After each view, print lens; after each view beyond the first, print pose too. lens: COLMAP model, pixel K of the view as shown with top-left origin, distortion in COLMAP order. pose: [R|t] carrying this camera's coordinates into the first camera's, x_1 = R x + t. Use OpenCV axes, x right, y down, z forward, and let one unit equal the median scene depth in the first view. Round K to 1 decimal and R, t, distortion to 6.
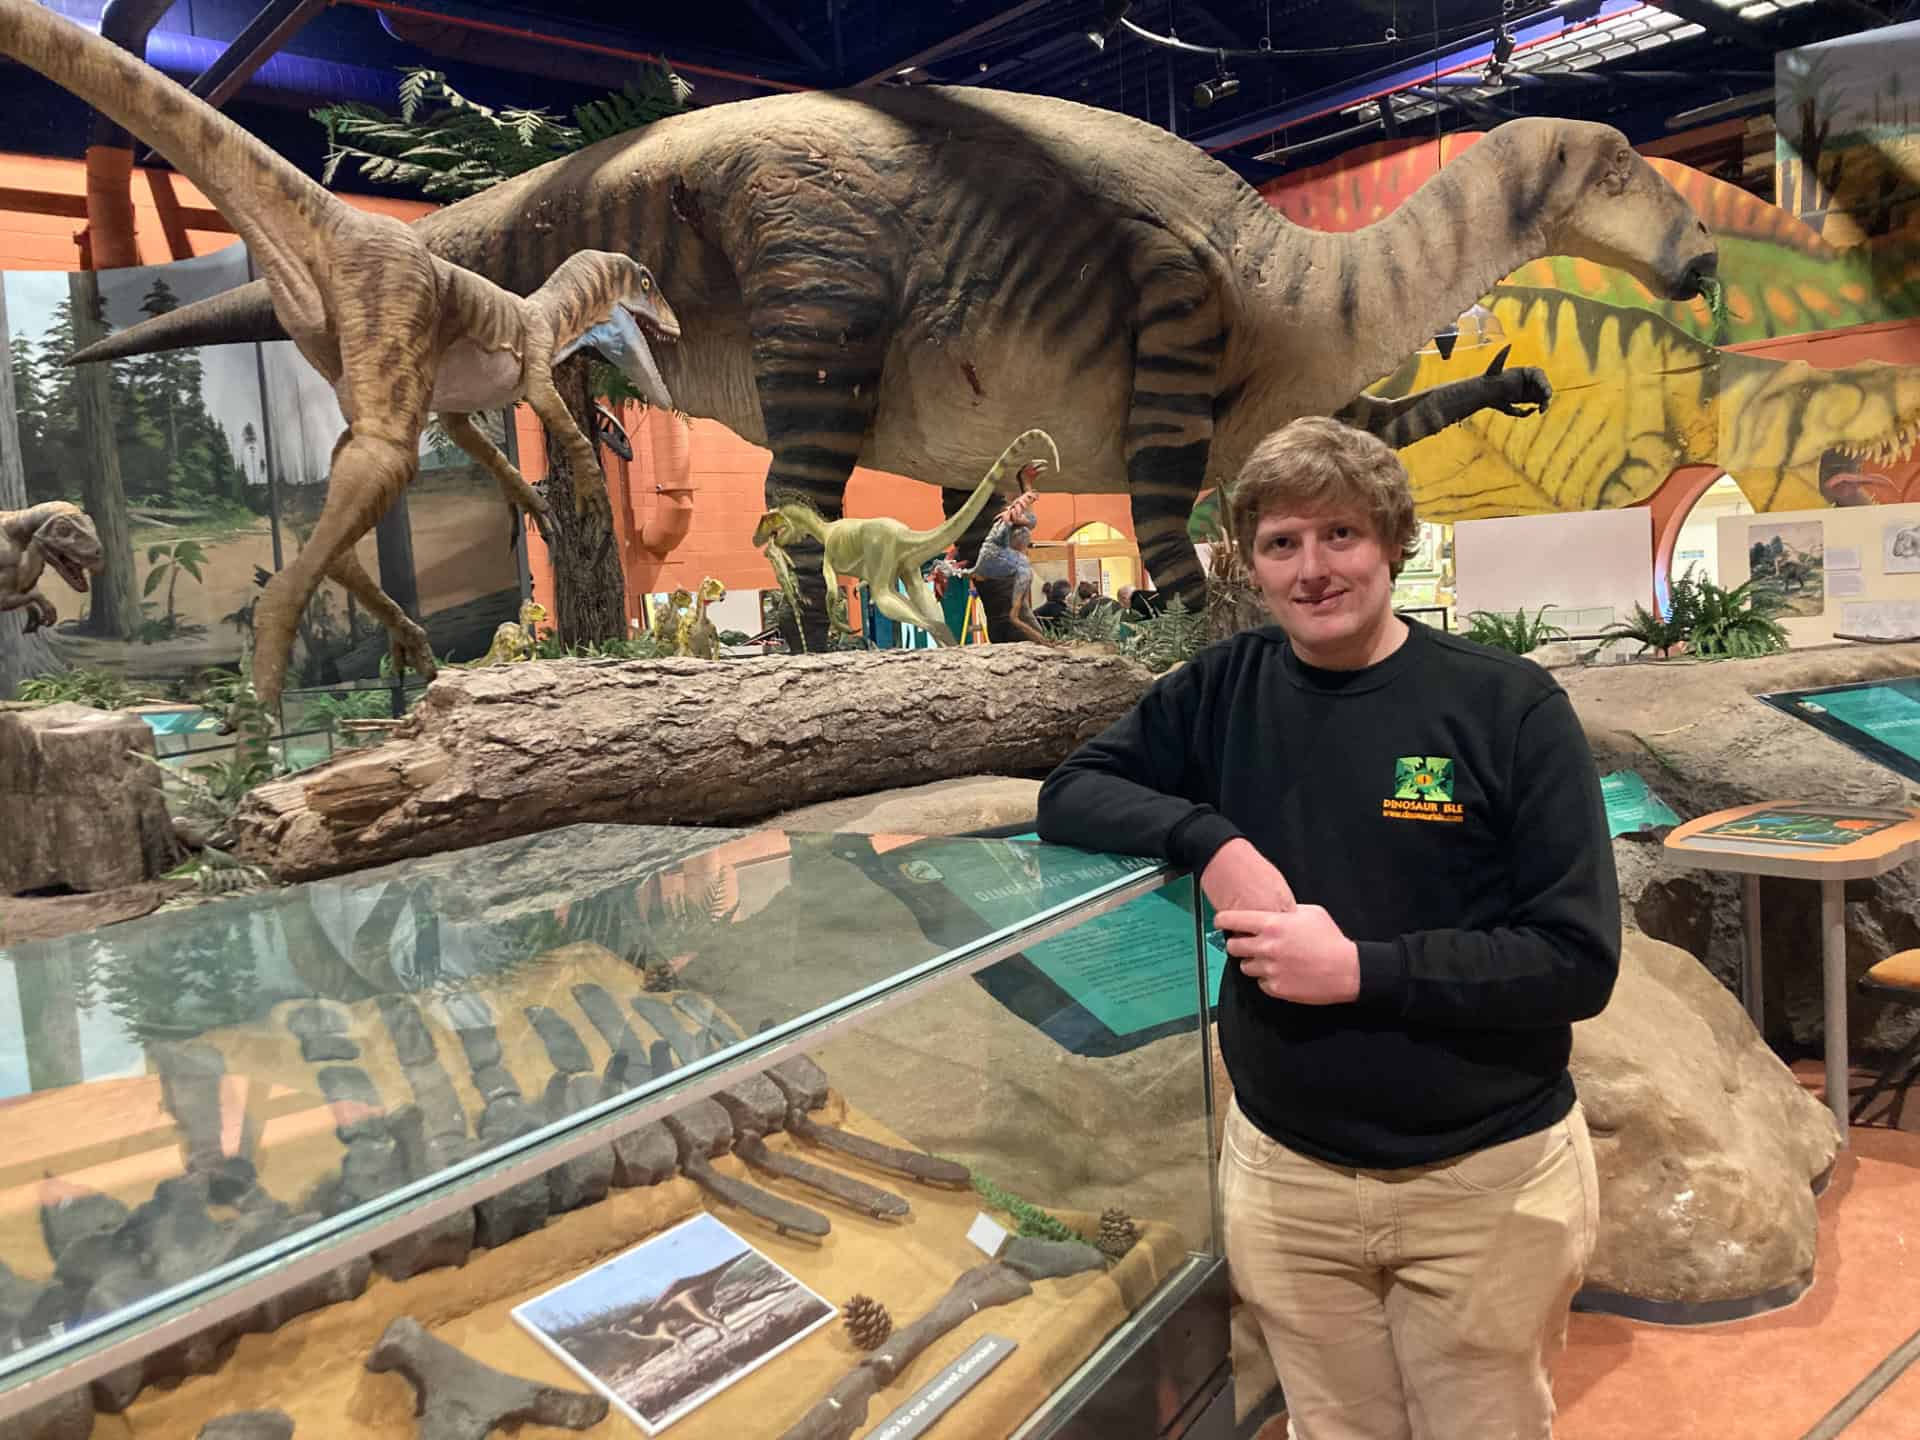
lens RADIAL K [[1563.1, 0, 960.0], [0, 1563.1, 720.0], [0, 0, 1]] dist [-0.075864, -0.000745]
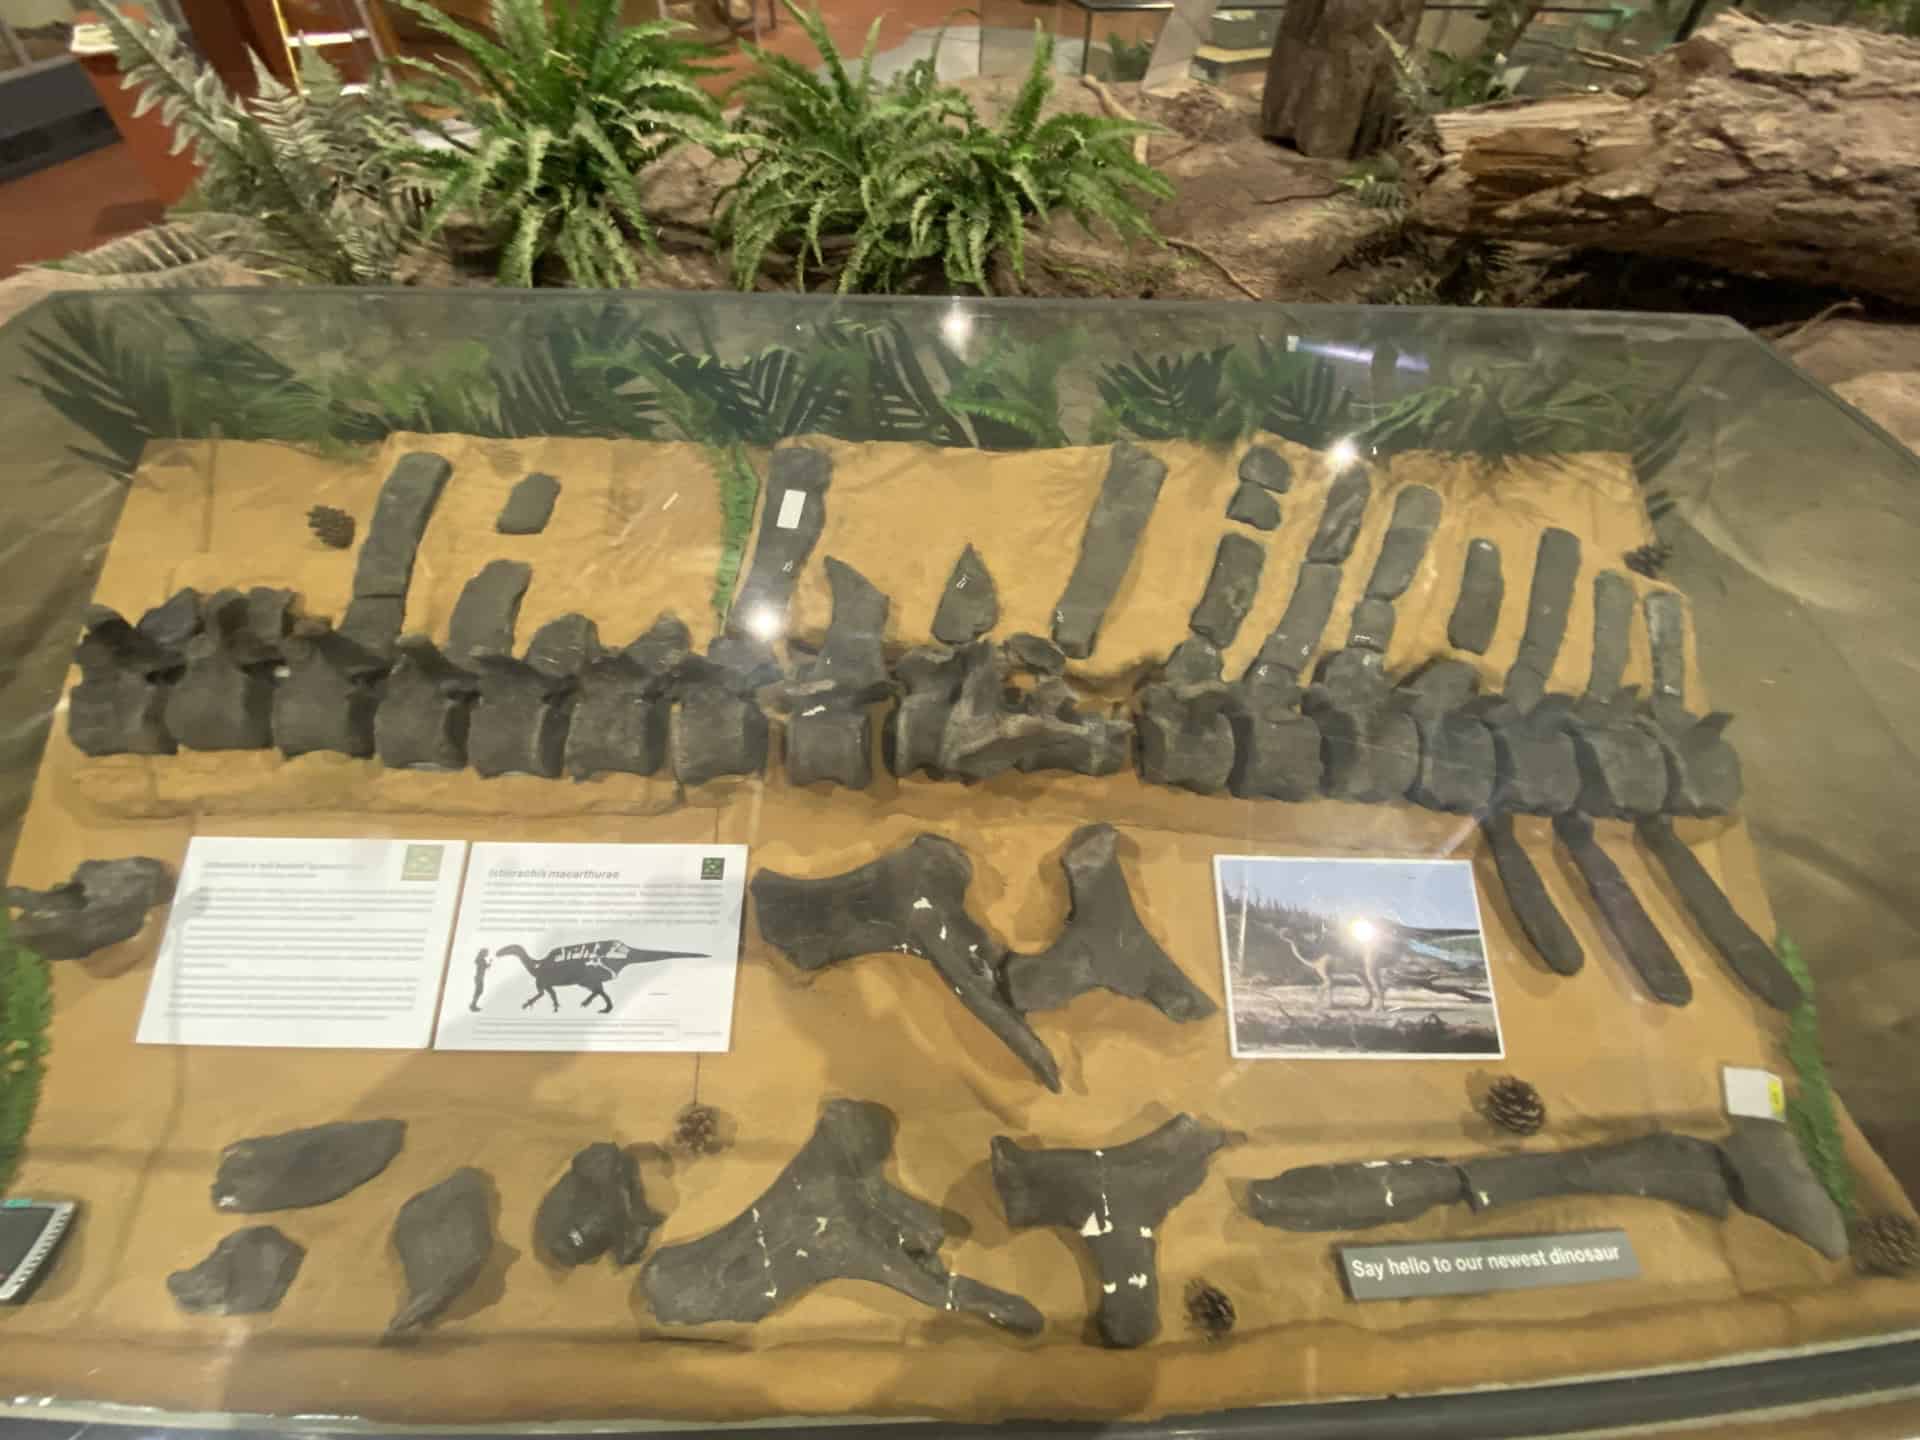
lens RADIAL K [[785.1, 0, 960.0], [0, 785.1, 720.0], [0, 0, 1]] dist [0.000036, -0.011313]
pose [[0.545352, 0.682420, -0.486718, -0.110210], [-0.126698, 0.641105, 0.756923, -0.048179], [0.828577, -0.351123, 0.436089, 0.379143]]
